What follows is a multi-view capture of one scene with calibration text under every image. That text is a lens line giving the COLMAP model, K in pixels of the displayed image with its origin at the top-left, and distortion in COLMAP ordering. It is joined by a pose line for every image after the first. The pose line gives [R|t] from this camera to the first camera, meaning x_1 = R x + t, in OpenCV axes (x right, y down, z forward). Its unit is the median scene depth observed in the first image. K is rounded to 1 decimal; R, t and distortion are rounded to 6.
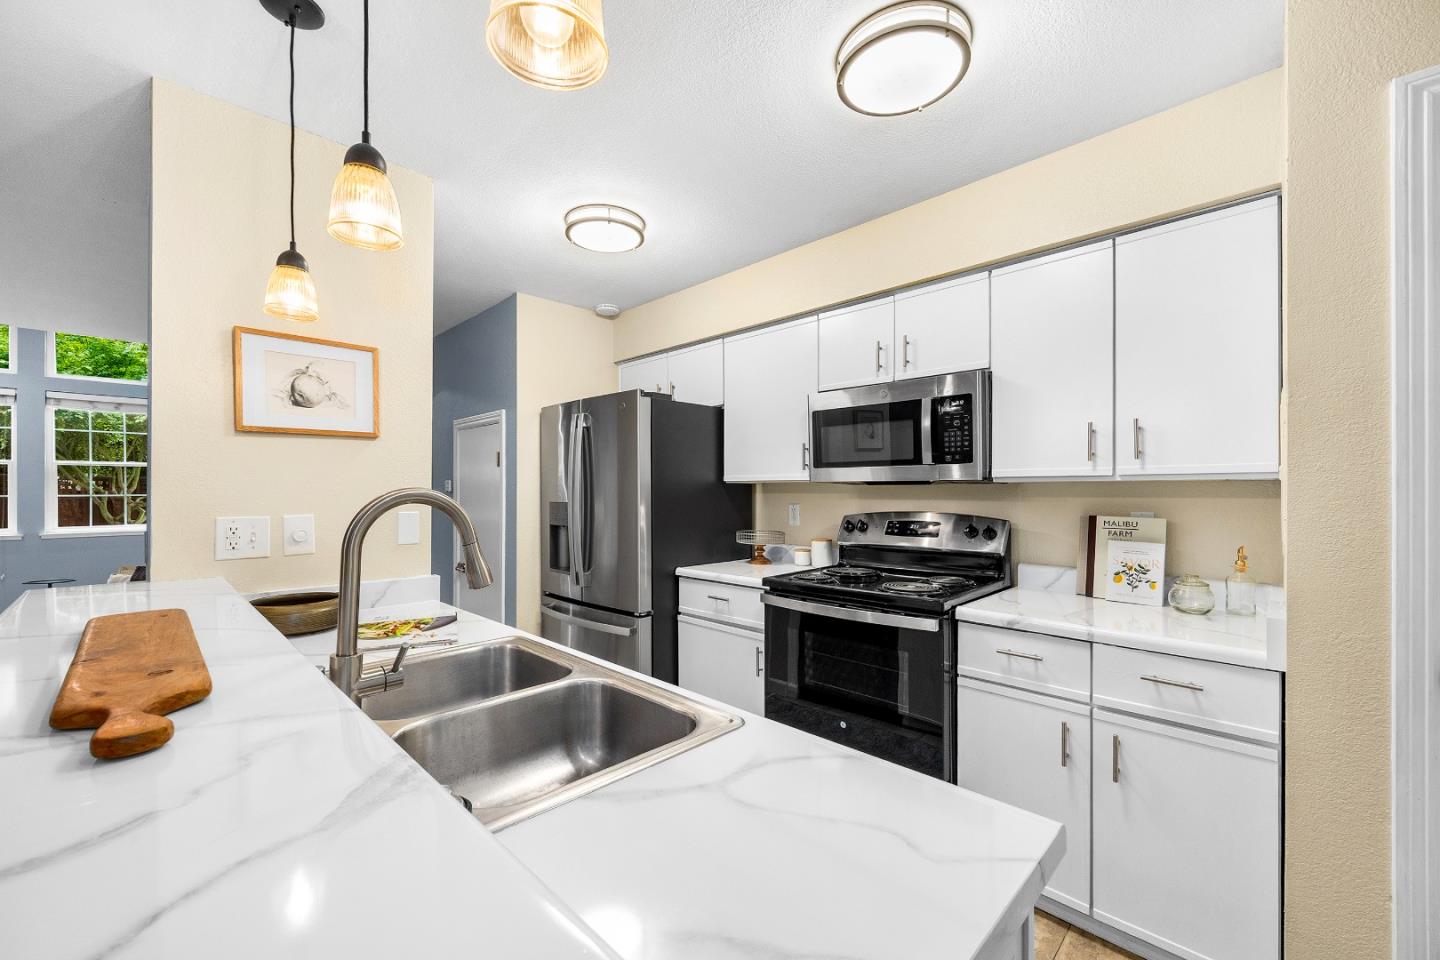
lens RADIAL K [[582.7, 0, 716.0], [0, 582.7, 488.9], [0, 0, 1]] dist [0.000811, 0.000131]
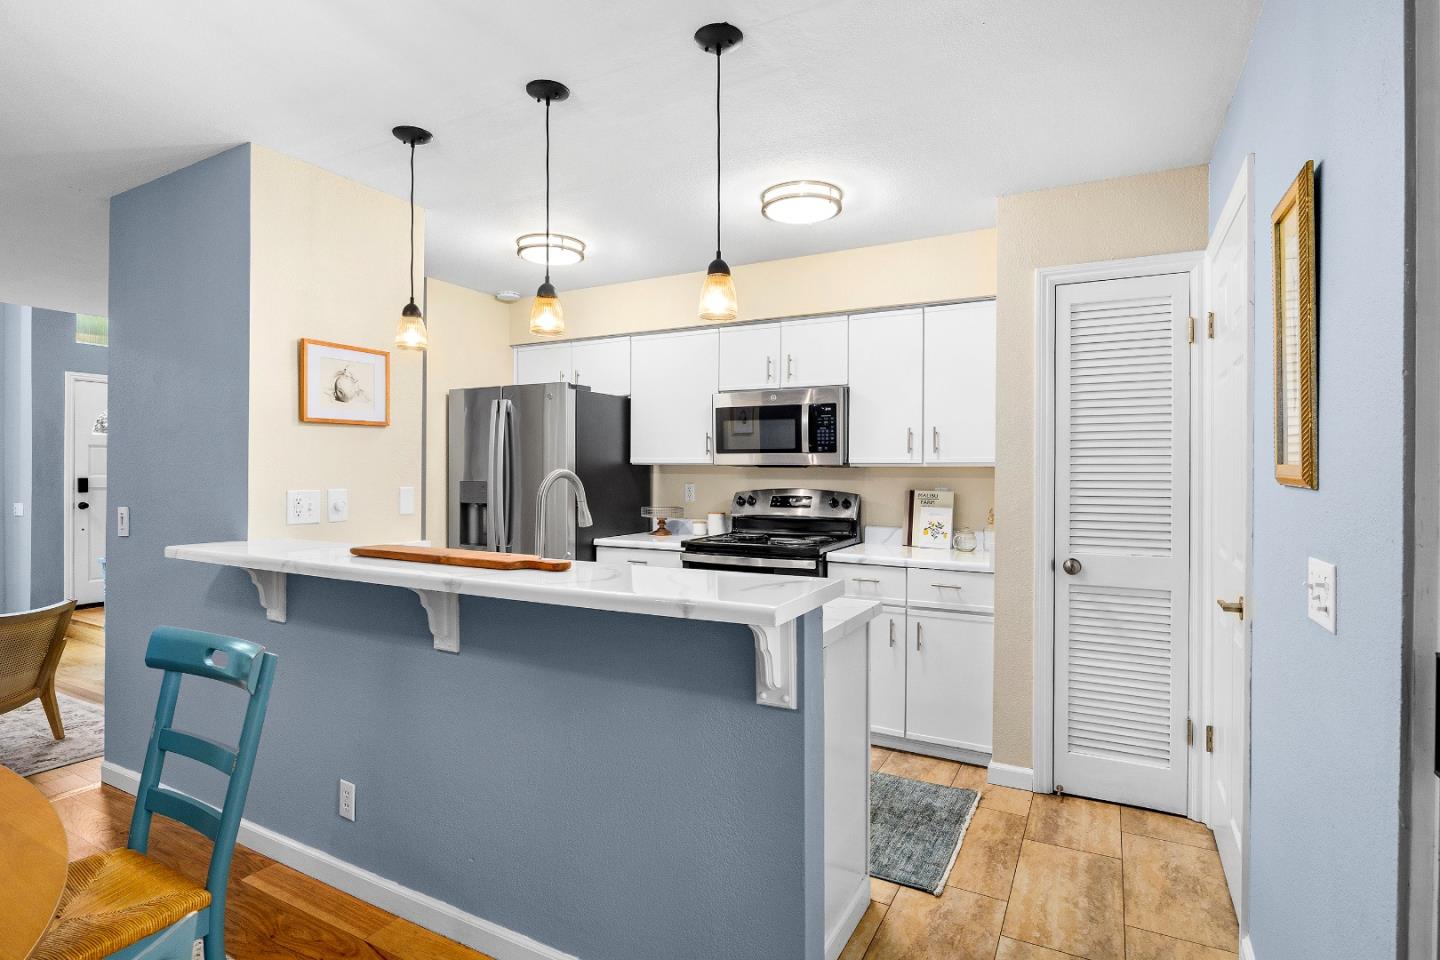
lens RADIAL K [[741.7, 0, 722.6], [0, 741.7, 469.7], [0, 0, 1]] dist [-0.001338, -0.000150]
pose [[0.958211, 0.006375, 0.285993, -0.318087], [-0.006702, 0.999978, 0.000167, -0.001954], [-0.285985, -0.002076, 0.958232, -0.604707]]
